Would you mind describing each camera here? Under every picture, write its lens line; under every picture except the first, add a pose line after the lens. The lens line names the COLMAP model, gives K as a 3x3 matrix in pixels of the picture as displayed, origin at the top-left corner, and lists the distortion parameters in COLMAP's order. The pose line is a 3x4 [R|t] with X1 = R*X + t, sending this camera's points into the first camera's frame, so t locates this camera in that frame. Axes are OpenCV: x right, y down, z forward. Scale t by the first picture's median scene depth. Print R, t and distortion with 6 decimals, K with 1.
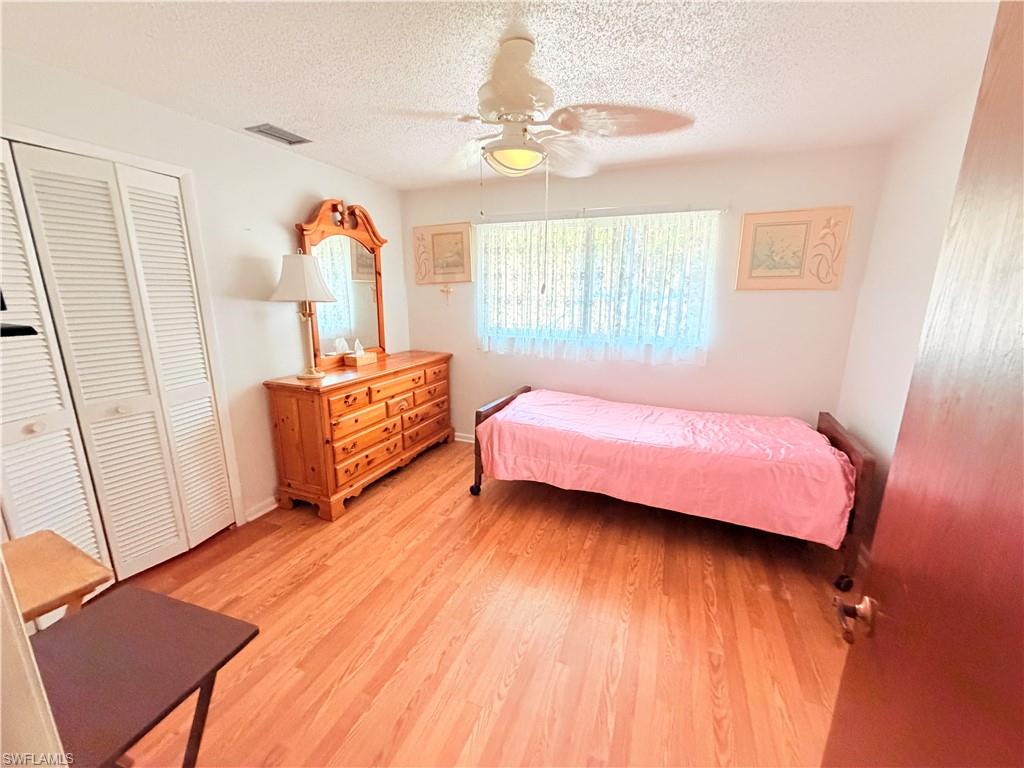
lens RADIAL K [[408.4, 0, 511.6], [0, 408.4, 384.3], [0, 0, 1]] dist [-0.001620, -0.000010]
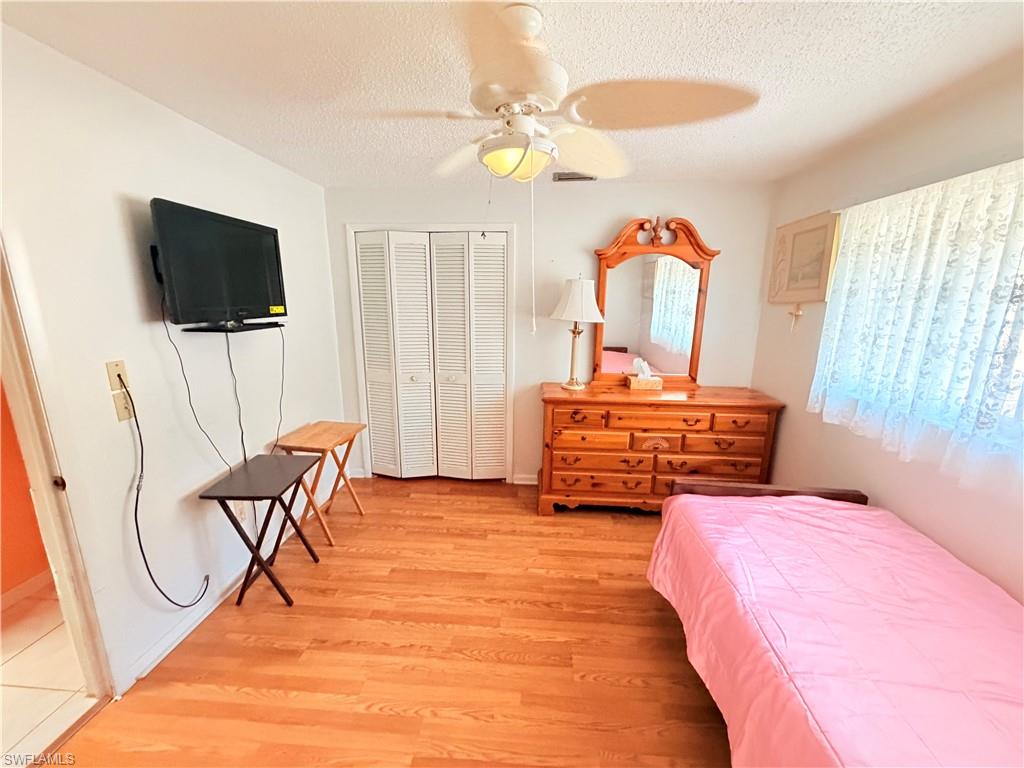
lens RADIAL K [[408.4, 0, 511.3], [0, 408.4, 385.9], [0, 0, 1]] dist [-0.001620, -0.000010]
pose [[0.309648, 0.202999, -0.928929, 0.459218], [-0.217087, 0.966236, 0.138788, -0.132596], [0.925738, 0.158683, 0.343261, 0.436829]]
